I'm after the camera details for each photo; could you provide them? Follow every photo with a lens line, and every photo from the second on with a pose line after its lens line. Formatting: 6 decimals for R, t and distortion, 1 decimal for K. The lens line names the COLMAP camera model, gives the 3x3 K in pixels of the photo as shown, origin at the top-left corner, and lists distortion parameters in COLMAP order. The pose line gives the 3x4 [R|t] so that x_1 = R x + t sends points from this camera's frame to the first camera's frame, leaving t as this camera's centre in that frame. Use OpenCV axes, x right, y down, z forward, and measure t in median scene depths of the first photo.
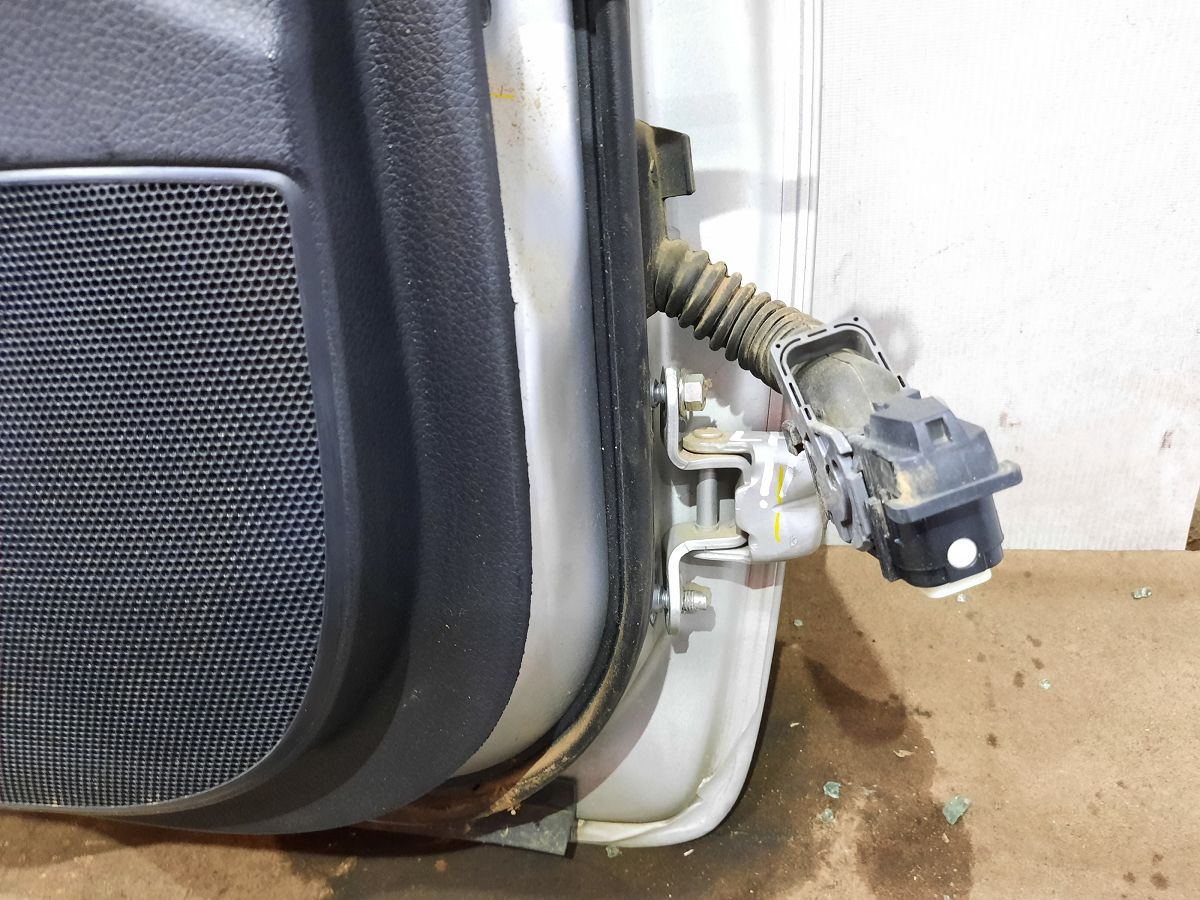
lens RADIAL K [[886.6, 0, 600.0], [0, 886.6, 450.0], [0, 0, 1]] dist [0.061793, -0.068503]
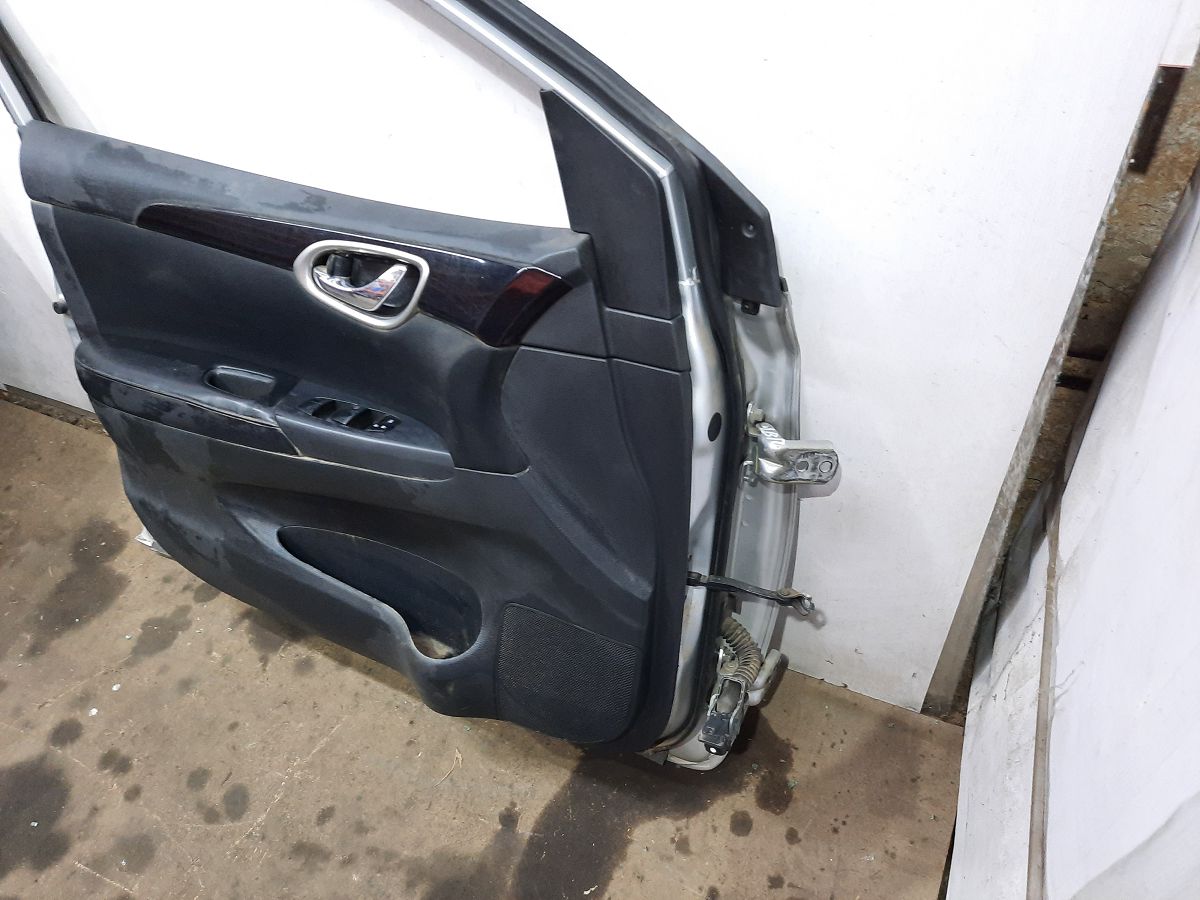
lens RADIAL K [[873.2, 0, 600.0], [0, 873.2, 450.0], [0, 0, 1]] dist [0.063449, -0.060497]
pose [[0.971467, 0.200240, -0.127104, -0.077645], [-0.170619, 0.962278, 0.211921, -1.158767], [0.164744, -0.184188, 0.968986, -1.714867]]
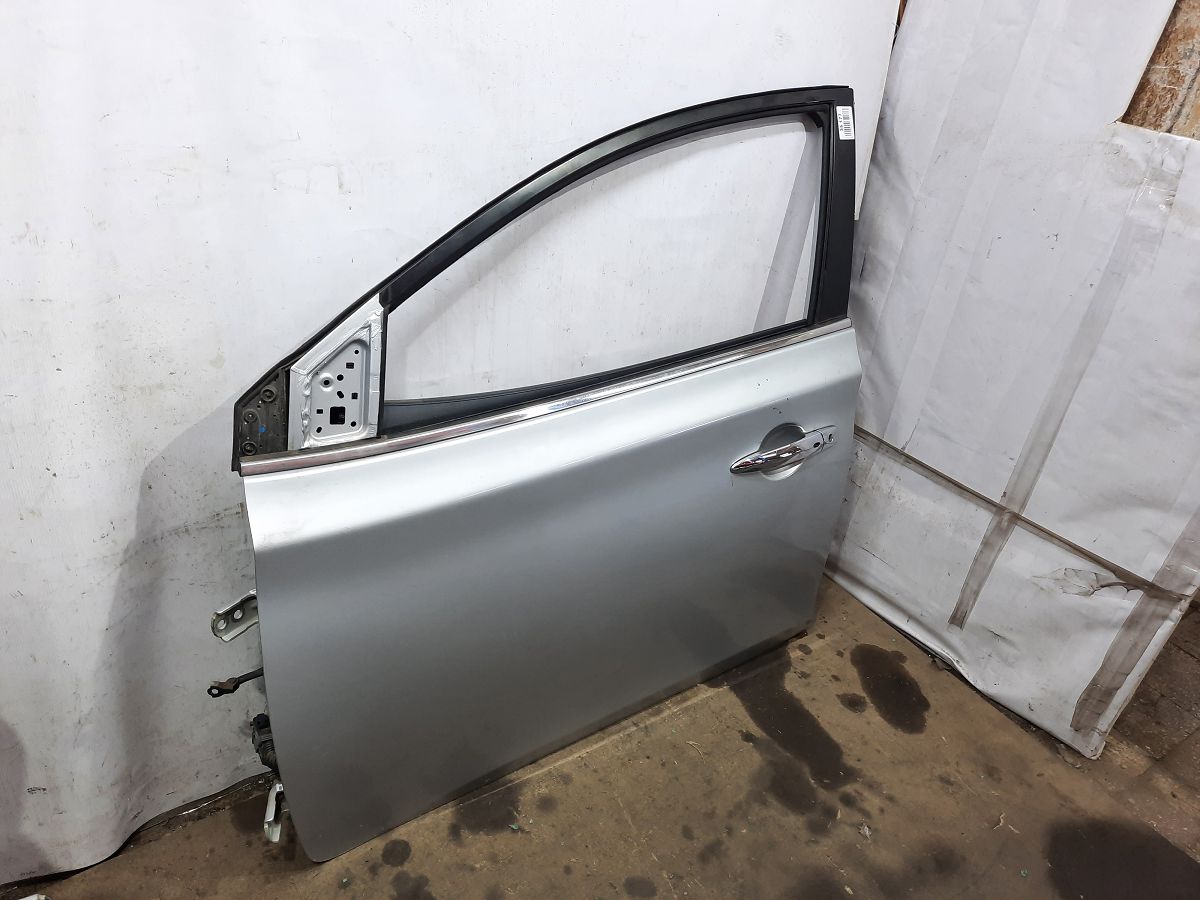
lens RADIAL K [[873.2, 0, 600.0], [0, 873.2, 450.0], [0, 0, 1]] dist [0.063449, -0.060497]
pose [[0.639347, -0.164592, 0.751096, -3.933250], [0.279347, 0.959798, -0.027459, -0.731097], [-0.716381, 0.227372, 0.659622, -1.768952]]
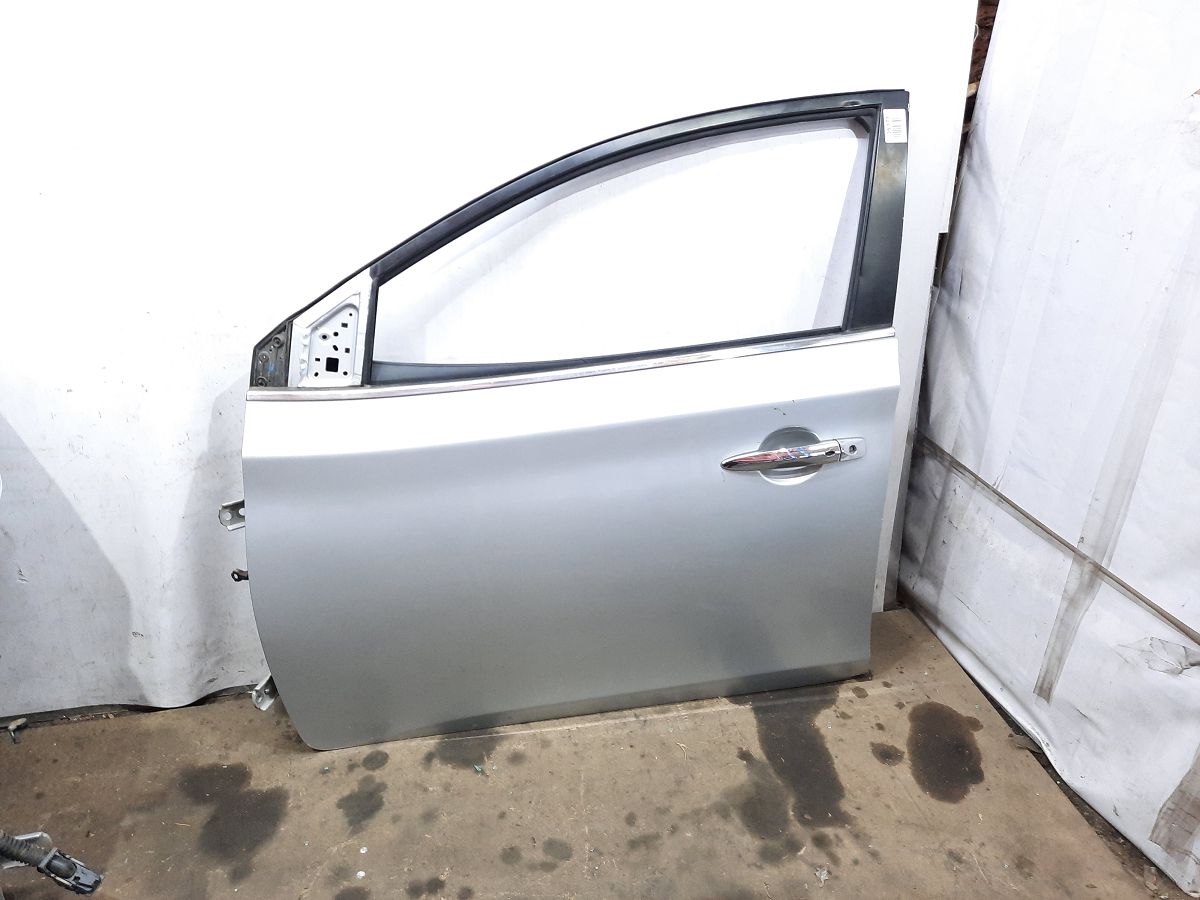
lens RADIAL K [[872.2, 0, 600.7], [0, 872.2, 447.1], [0, 0, 1]] dist [0.067551, -0.057502]
pose [[0.906260, -0.022913, 0.422099, -2.795399], [0.122387, 0.969986, -0.210114, 0.077180], [-0.404616, 0.242078, 0.881864, -2.828893]]
